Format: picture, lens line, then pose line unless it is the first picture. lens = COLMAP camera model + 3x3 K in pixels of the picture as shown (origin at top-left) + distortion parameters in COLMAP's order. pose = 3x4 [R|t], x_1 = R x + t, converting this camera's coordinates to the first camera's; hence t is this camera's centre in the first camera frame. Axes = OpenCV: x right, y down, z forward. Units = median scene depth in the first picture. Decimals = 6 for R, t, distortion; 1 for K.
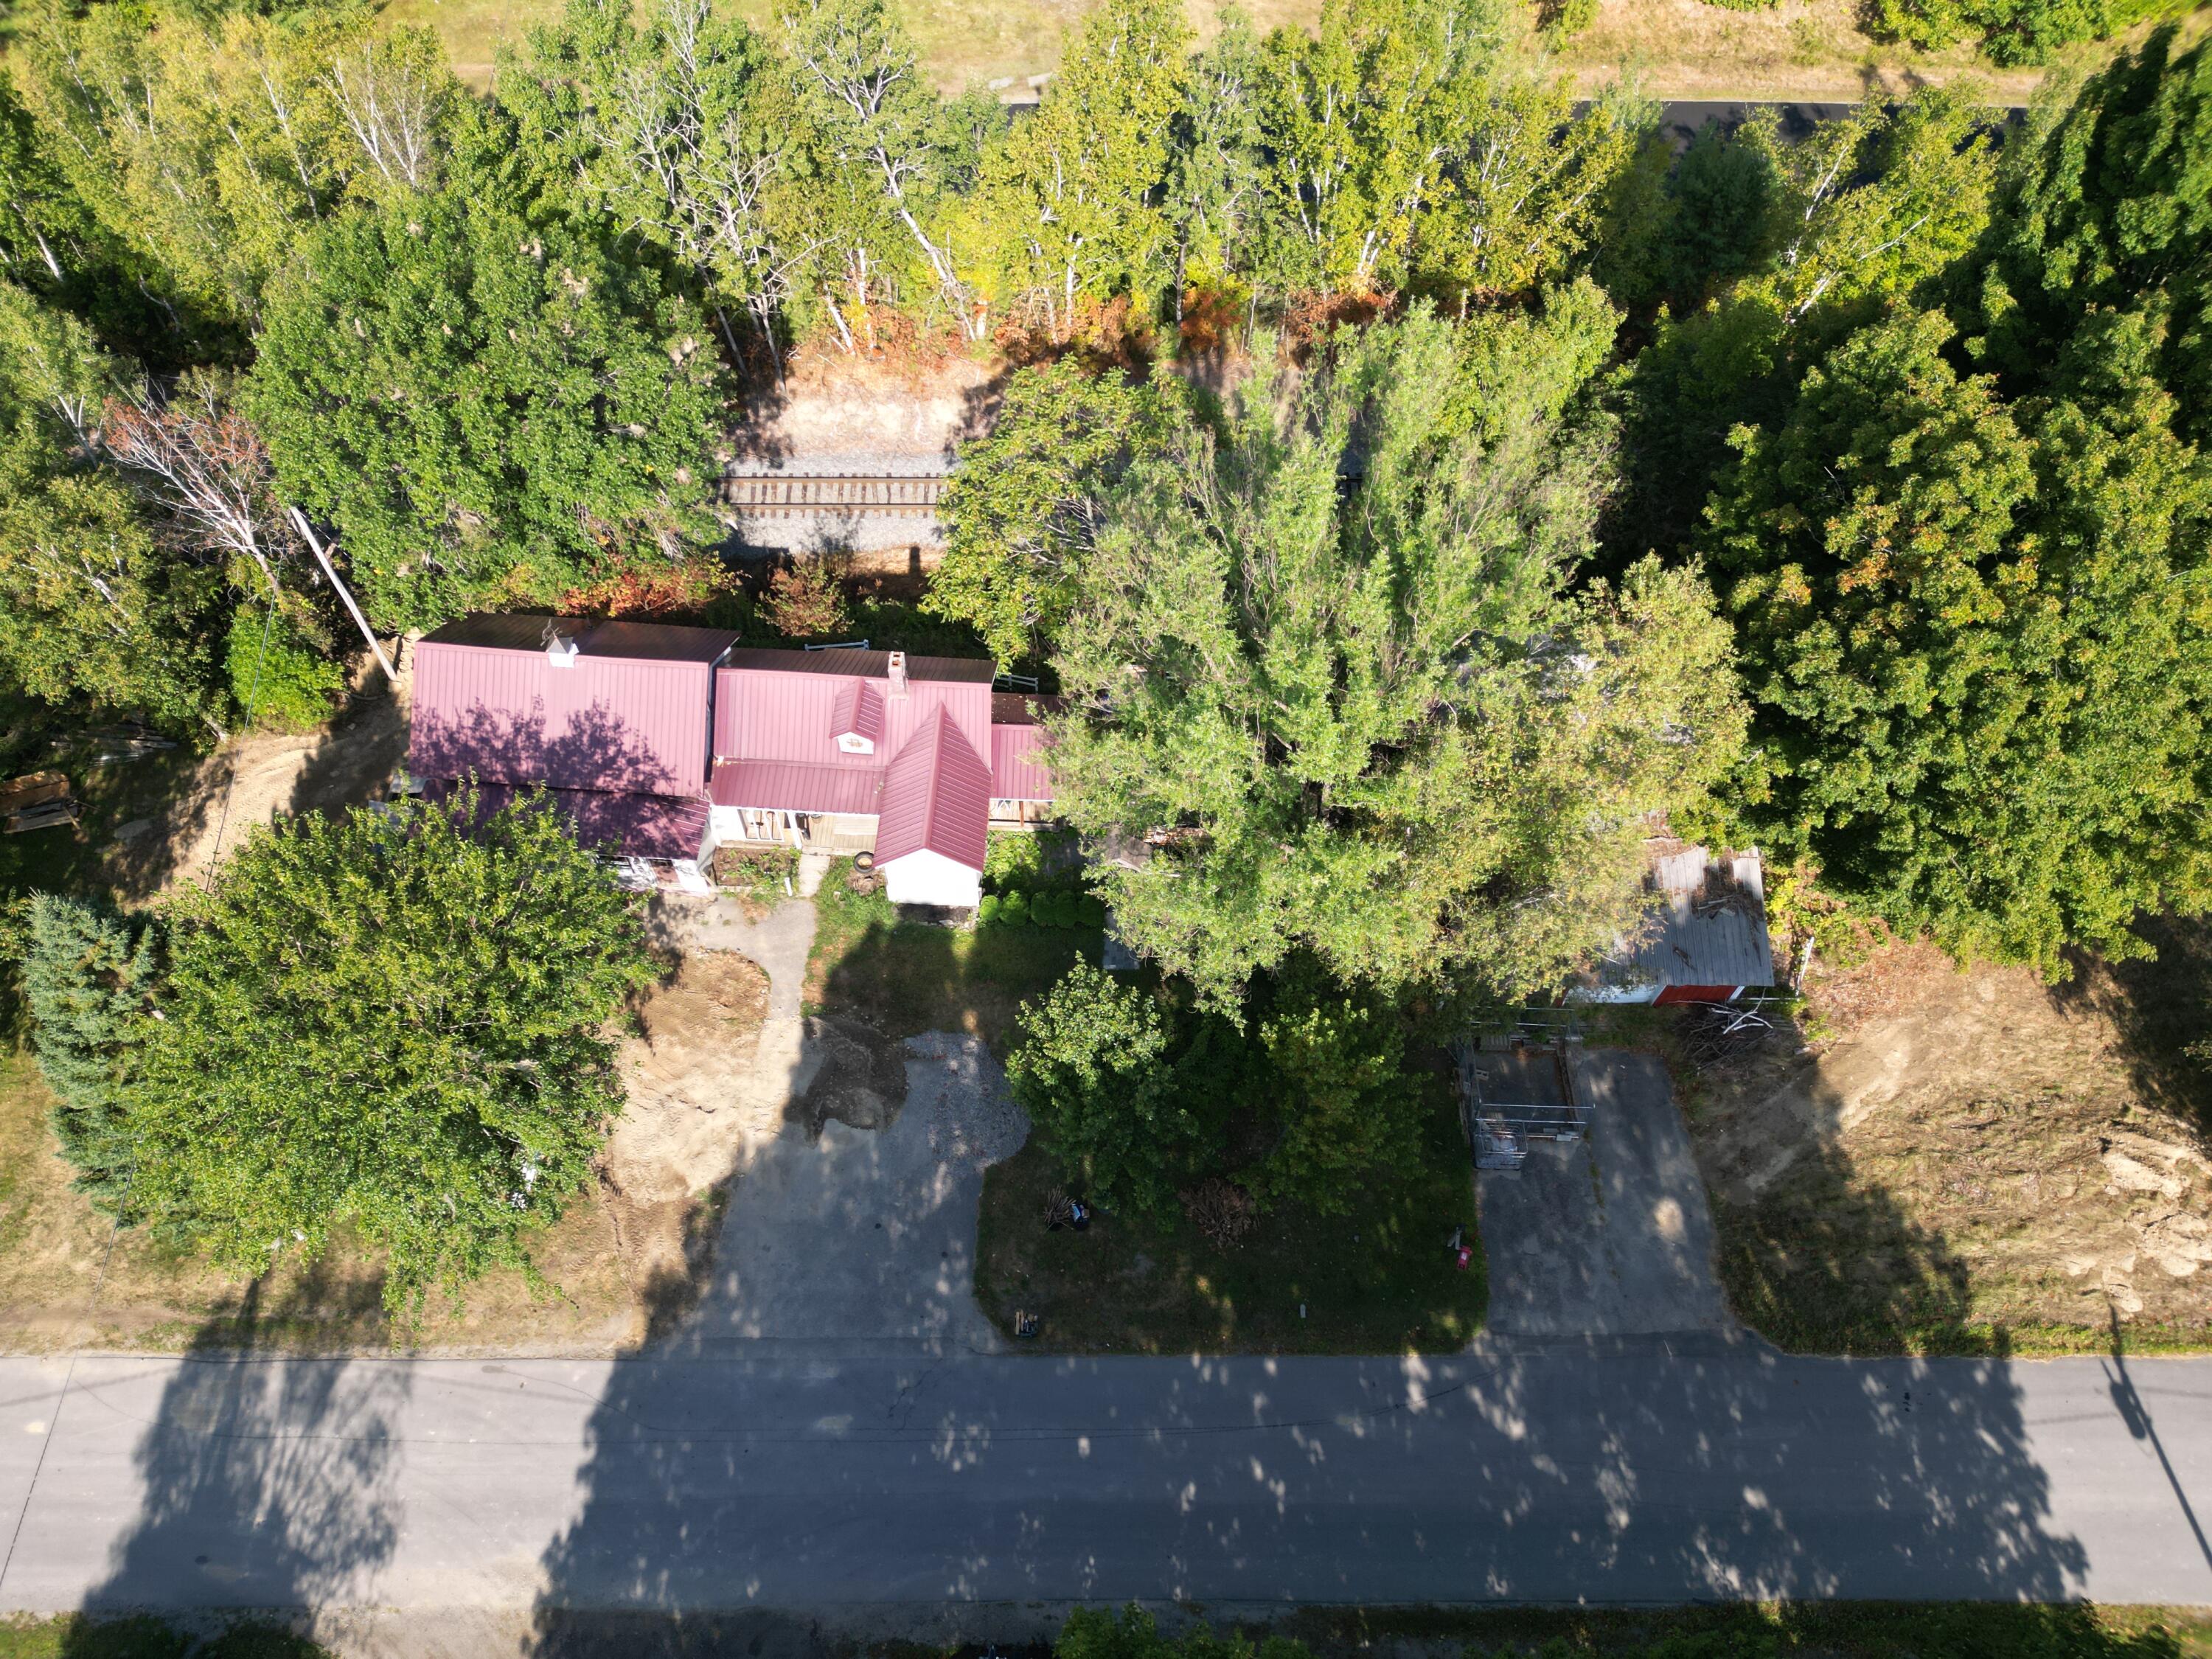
lens RADIAL K [[1539.3, 0, 1109.7], [0, 1539.3, 817.1], [0, 0, 1]] dist [0.060891, -0.049045]
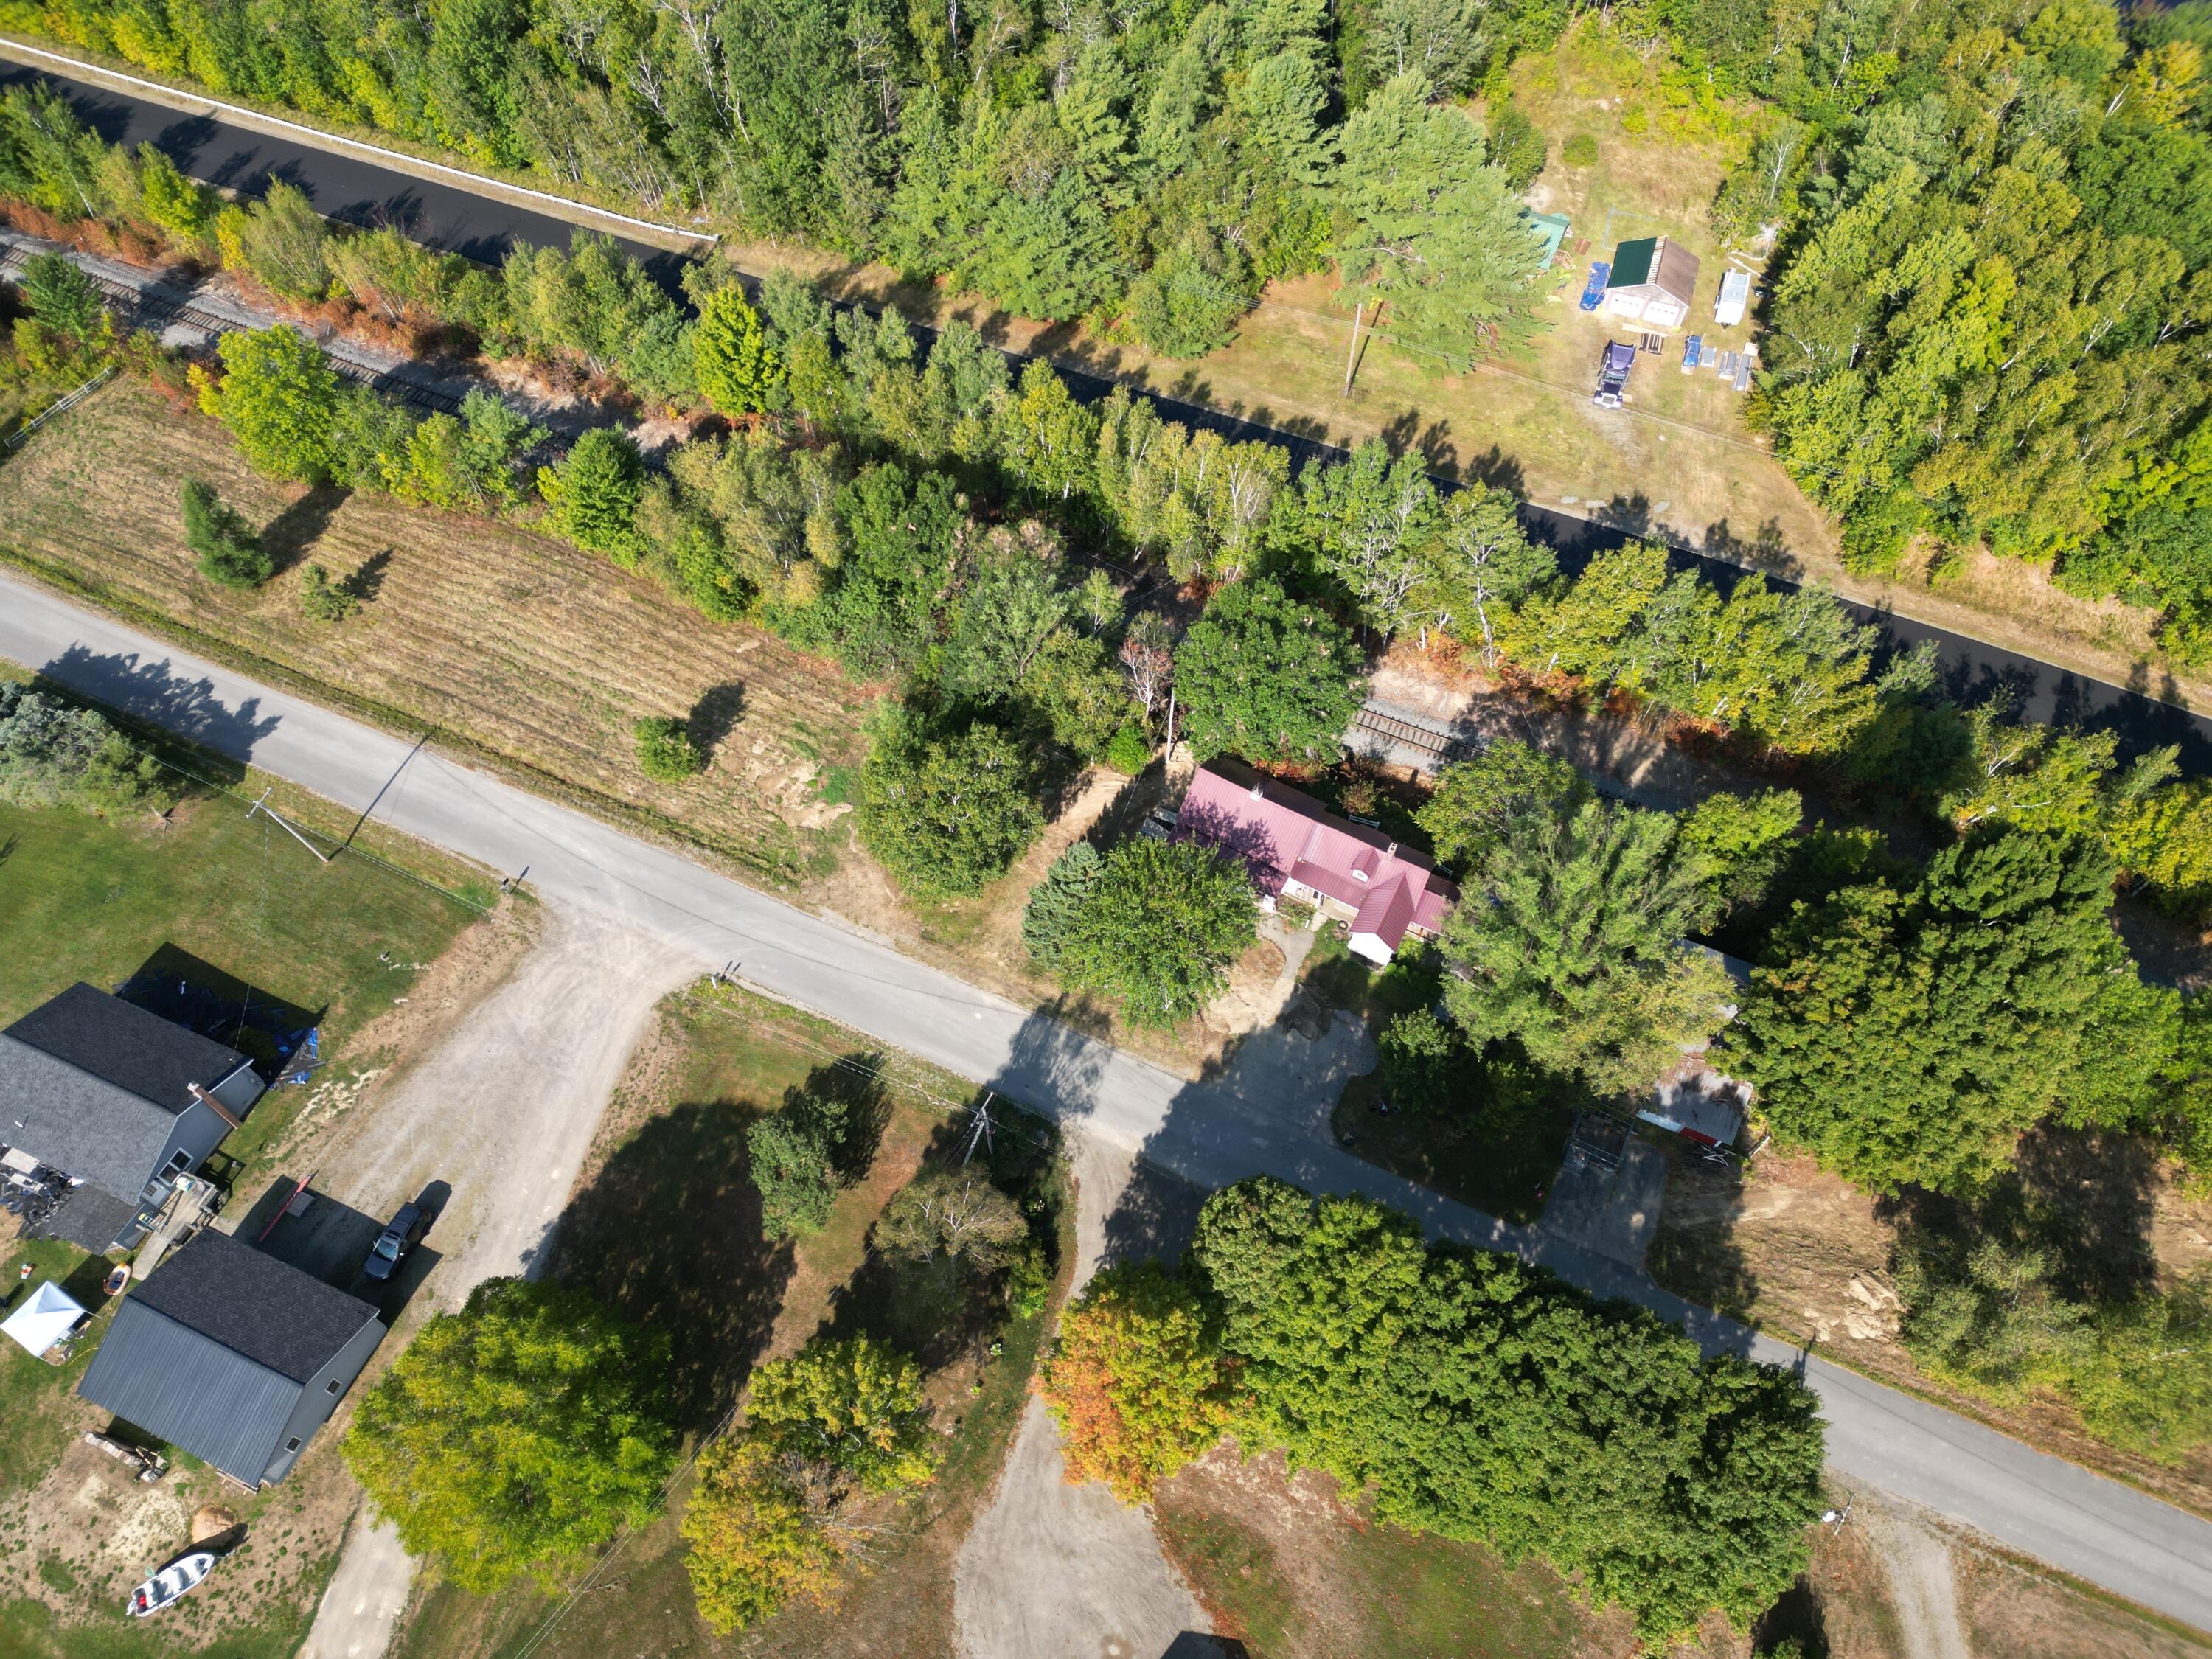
lens RADIAL K [[1539.3, 0, 1088.1], [0, 1539.3, 819.0], [0, 0, 1]] dist [0.060891, -0.049045]
pose [[0.900570, 0.359738, -0.244052, -0.009308], [-0.358951, 0.932053, 0.049311, -0.094161], [0.245209, 0.043195, 0.968508, -1.252936]]
